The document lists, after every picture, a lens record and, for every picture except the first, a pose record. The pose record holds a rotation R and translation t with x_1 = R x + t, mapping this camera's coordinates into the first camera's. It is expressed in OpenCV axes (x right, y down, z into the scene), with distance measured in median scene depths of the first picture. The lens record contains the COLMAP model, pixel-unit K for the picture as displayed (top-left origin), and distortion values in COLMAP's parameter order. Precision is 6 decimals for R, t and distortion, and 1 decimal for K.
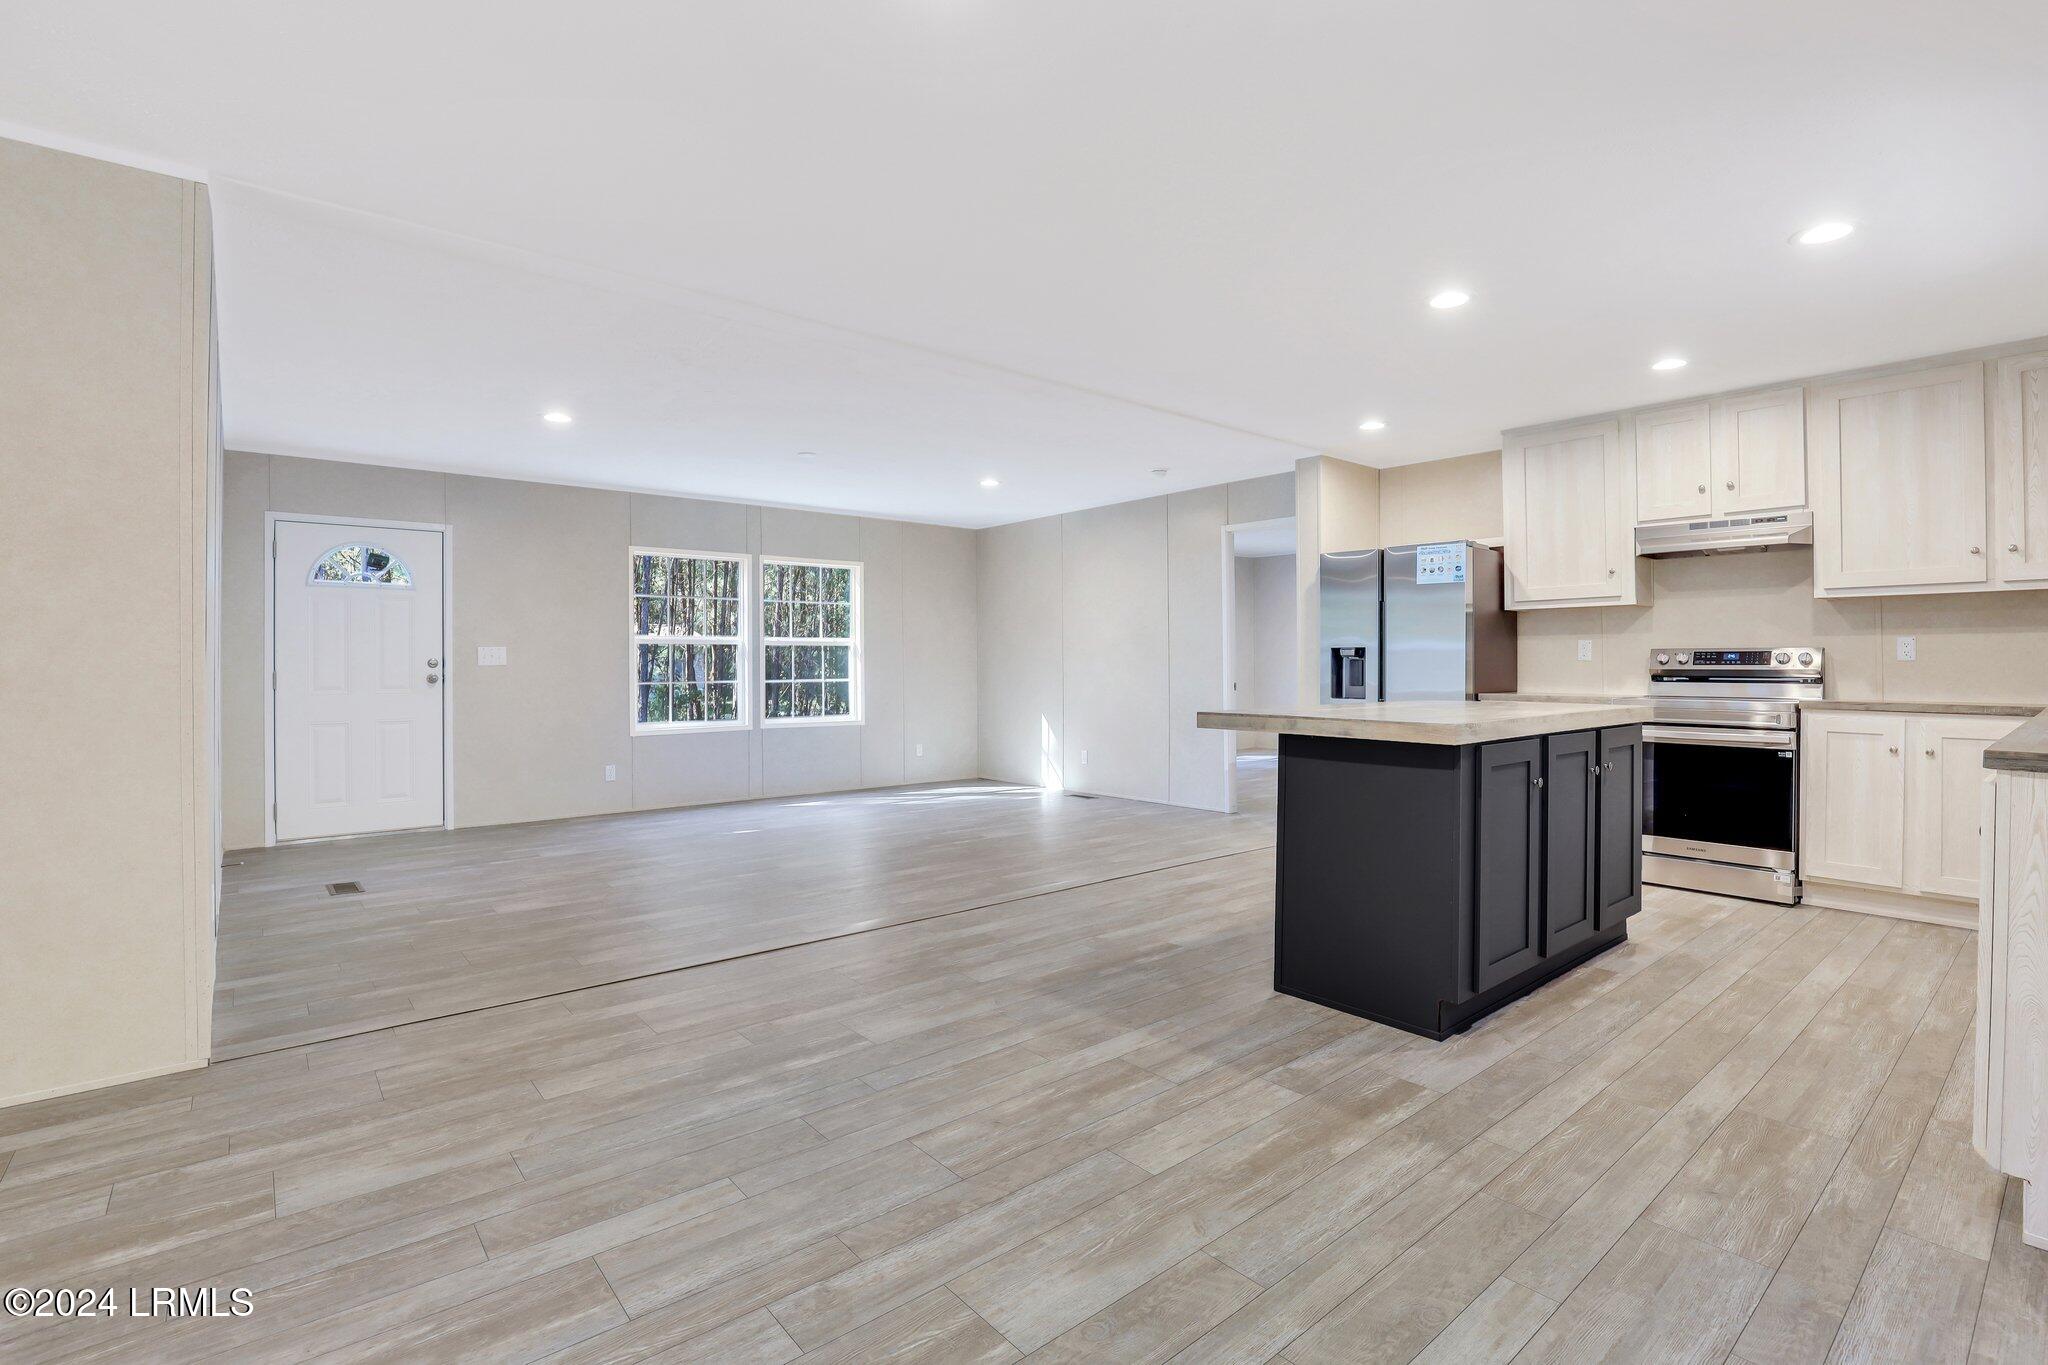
lens RADIAL K [[949.7, 0, 1045.1], [0, 949.7, 663.2], [0, 0, 1]] dist [-0.020834, 0.001657]
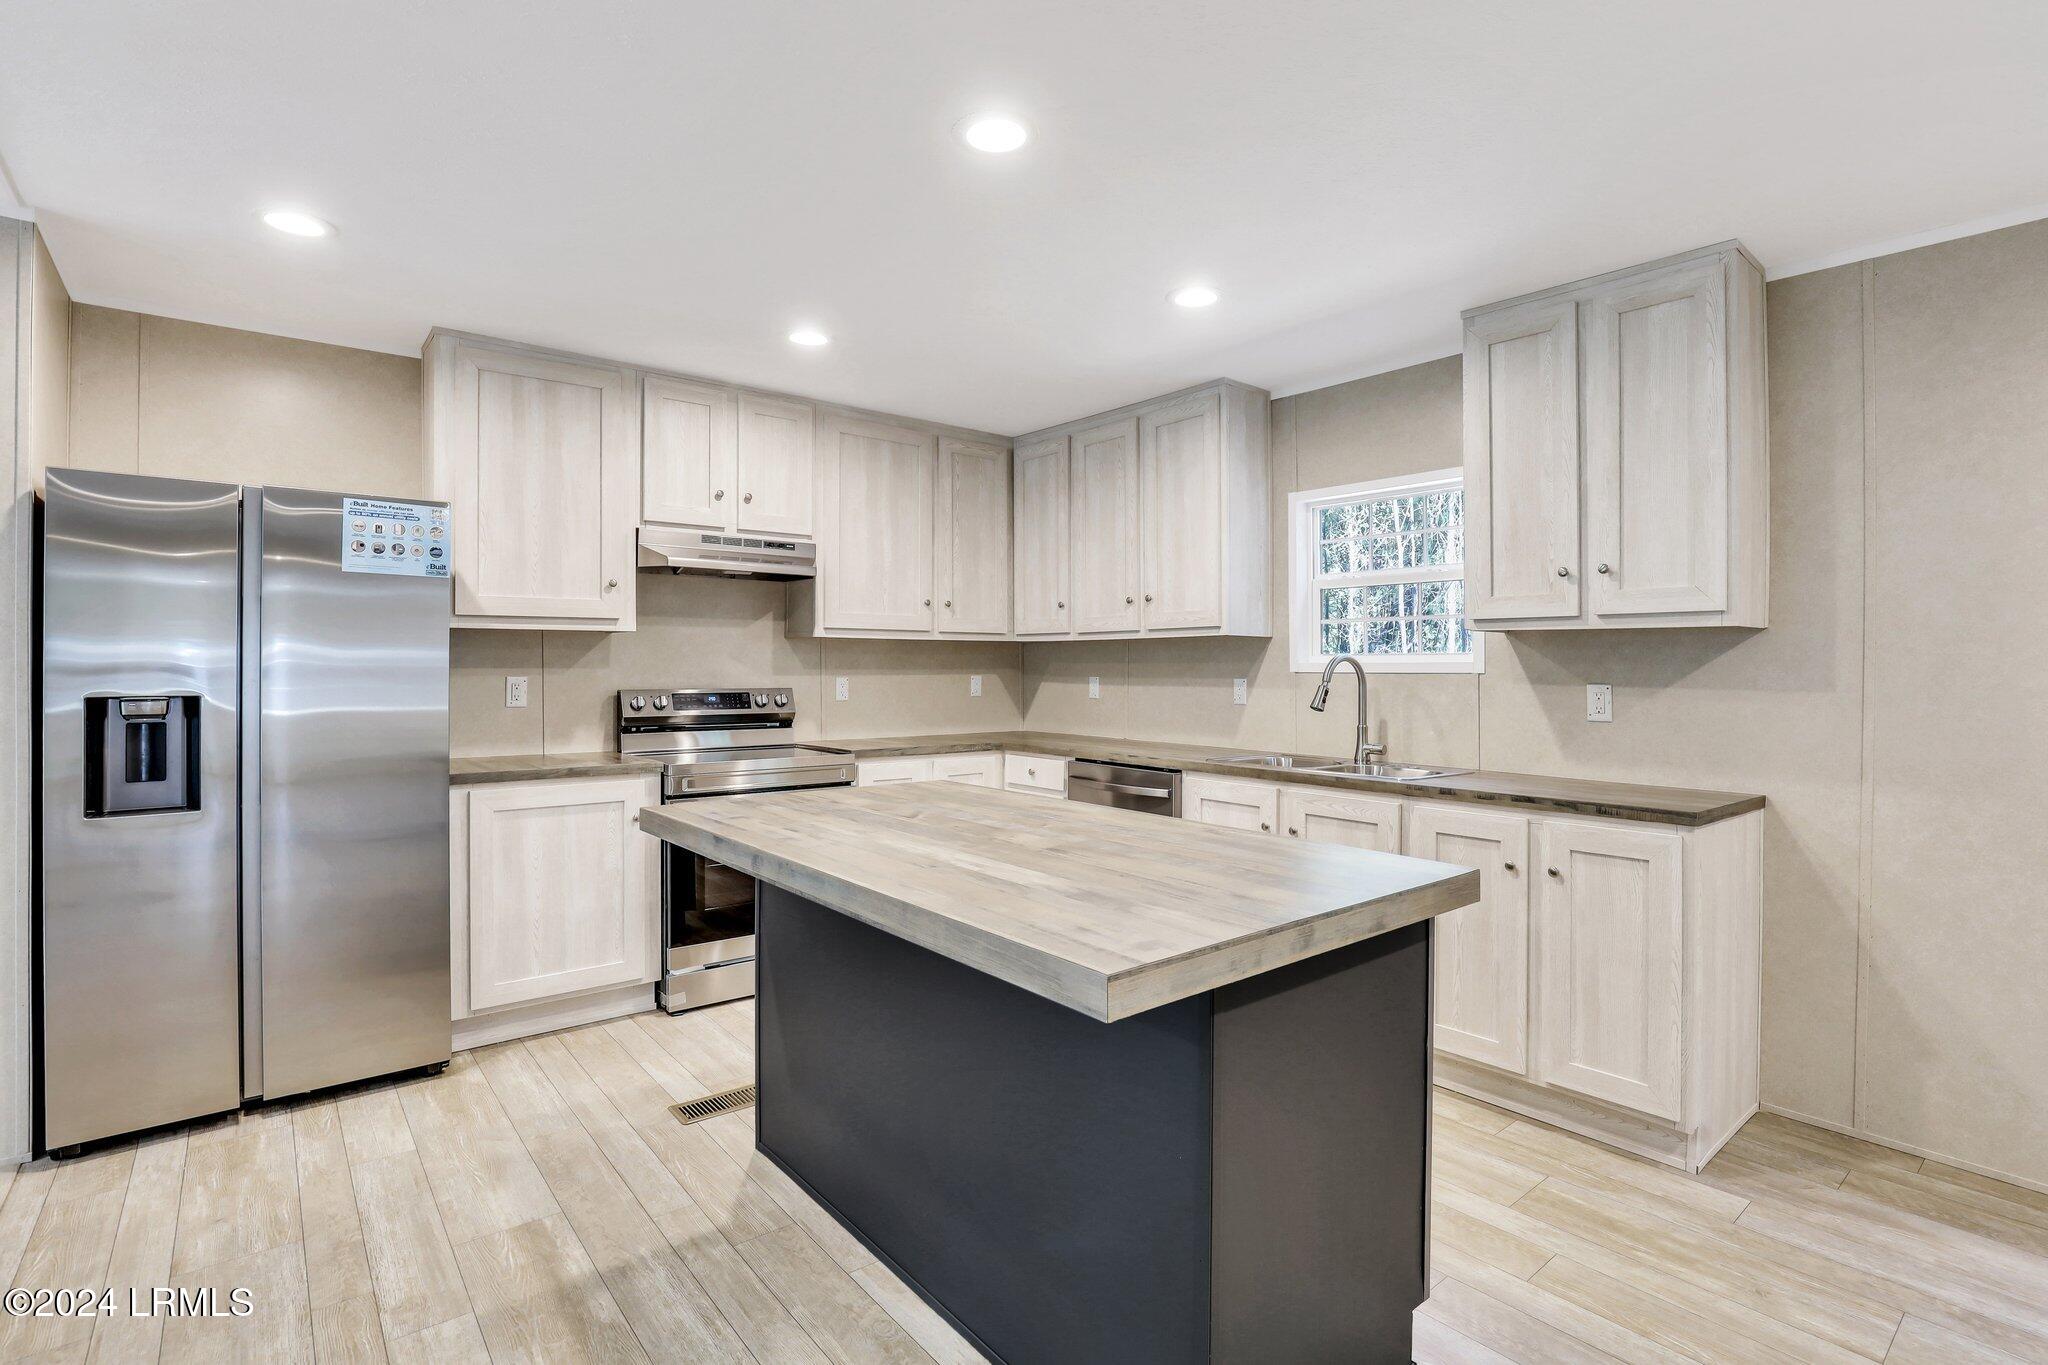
lens RADIAL K [[979.1, 0, 1016.6], [0, 979.1, 662.9], [0, 0, 1]] dist [-0.027915, 0.002210]
pose [[0.024767, 0.004129, 0.999685, -0.134497], [0.001084, 0.999991, -0.004157, -0.037348], [-0.999693, 0.001186, 0.024763, 0.732317]]
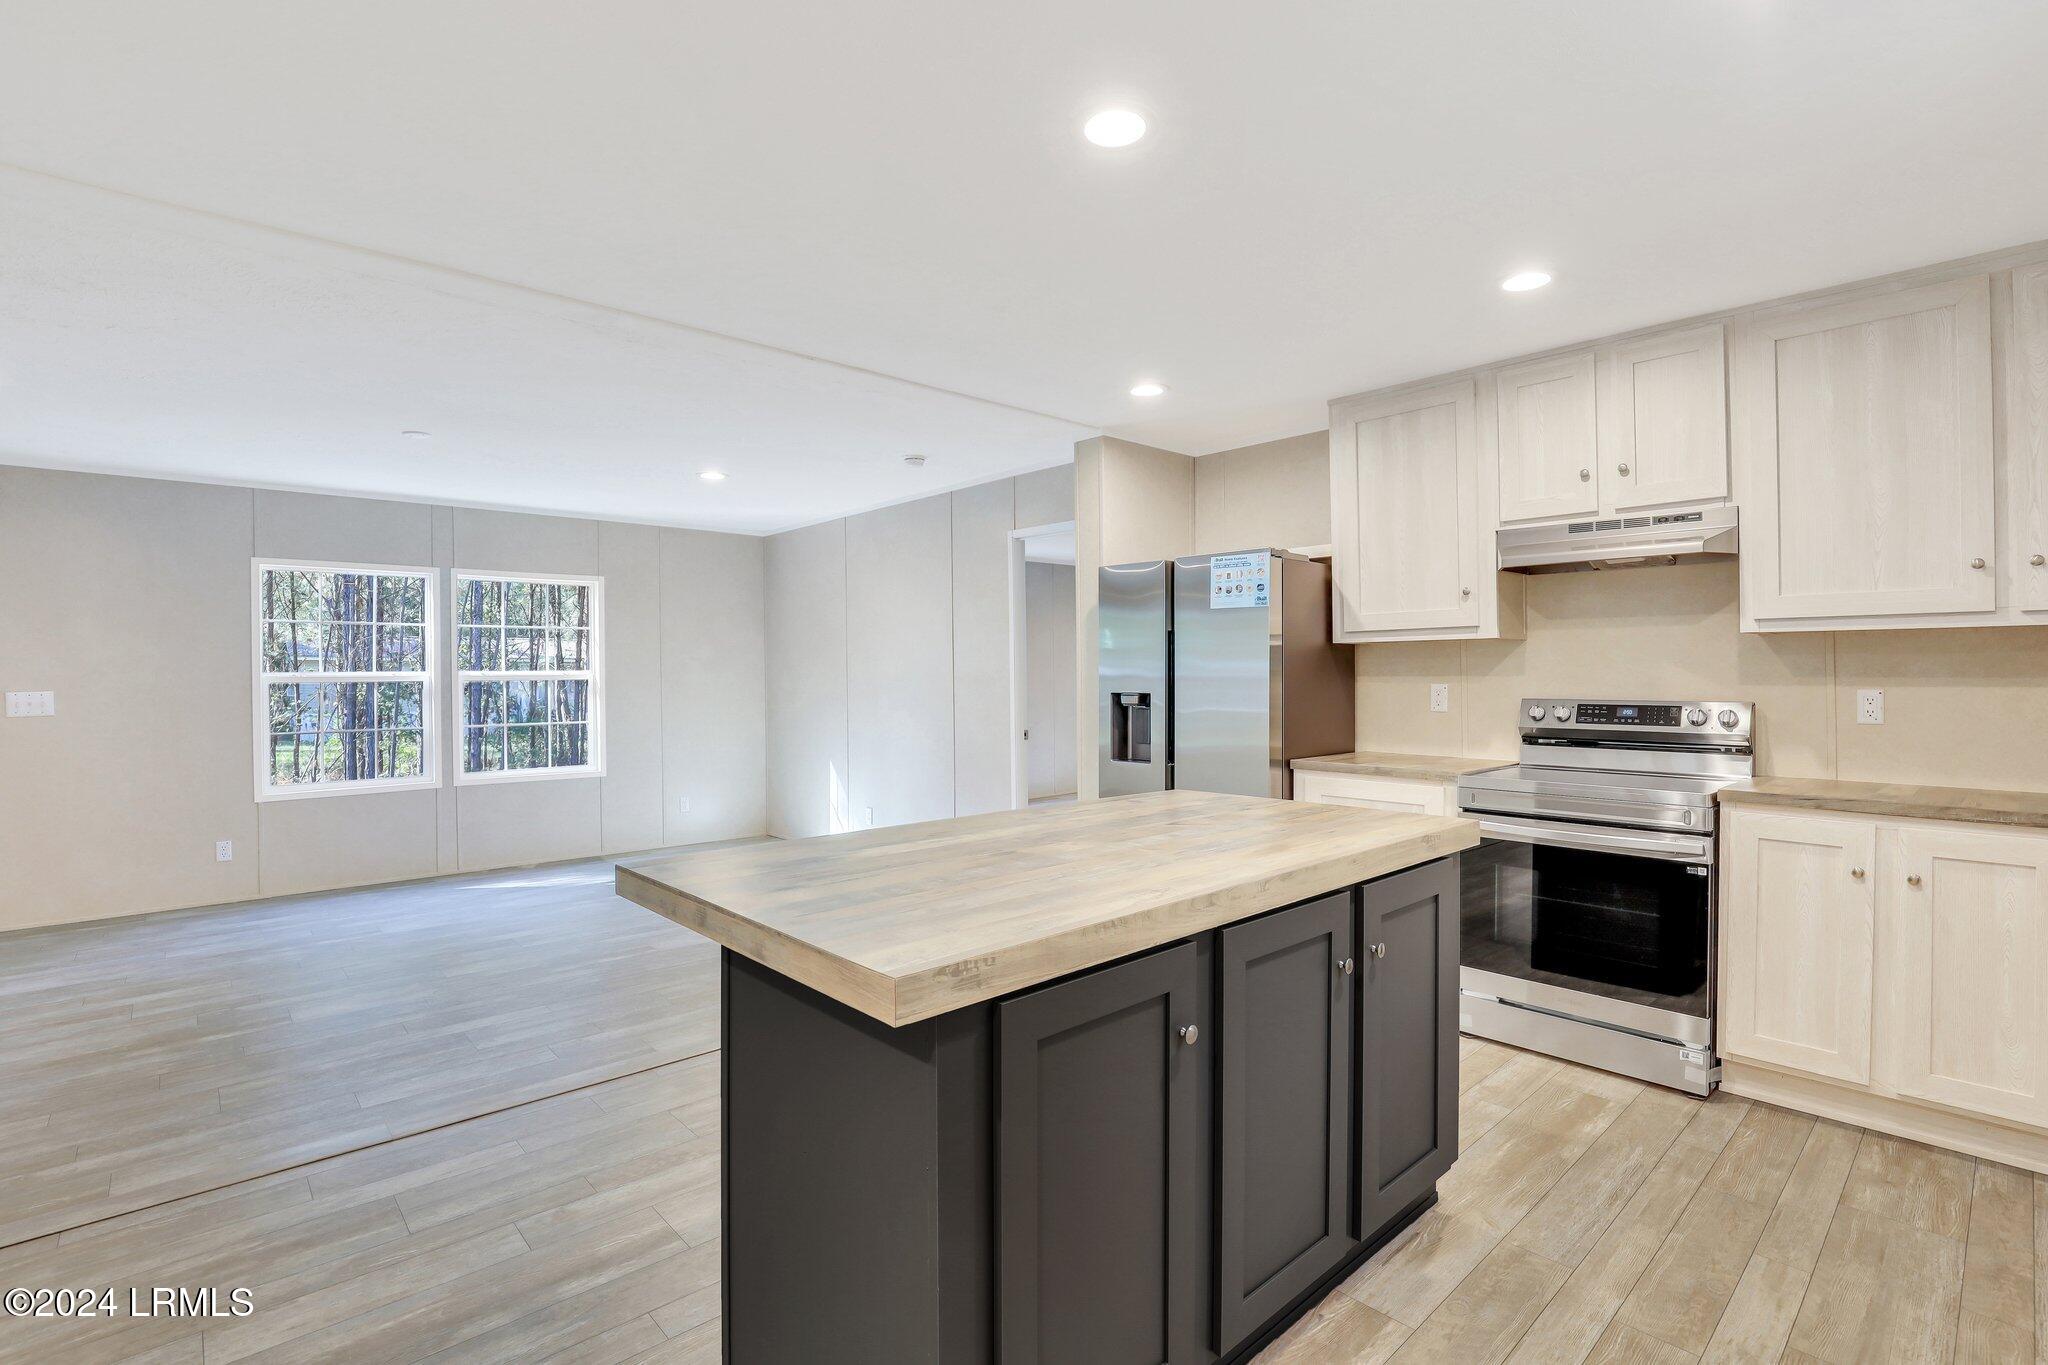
lens RADIAL K [[949.7, 0, 1037.3], [0, 949.7, 679.1], [0, 0, 1]] dist [-0.020834, 0.001657]
pose [[0.999144, -0.003811, 0.041188, 0.267235], [0.003622, 0.999983, 0.004653, -0.038845], [-0.041205, -0.004500, 0.999141, 0.321167]]
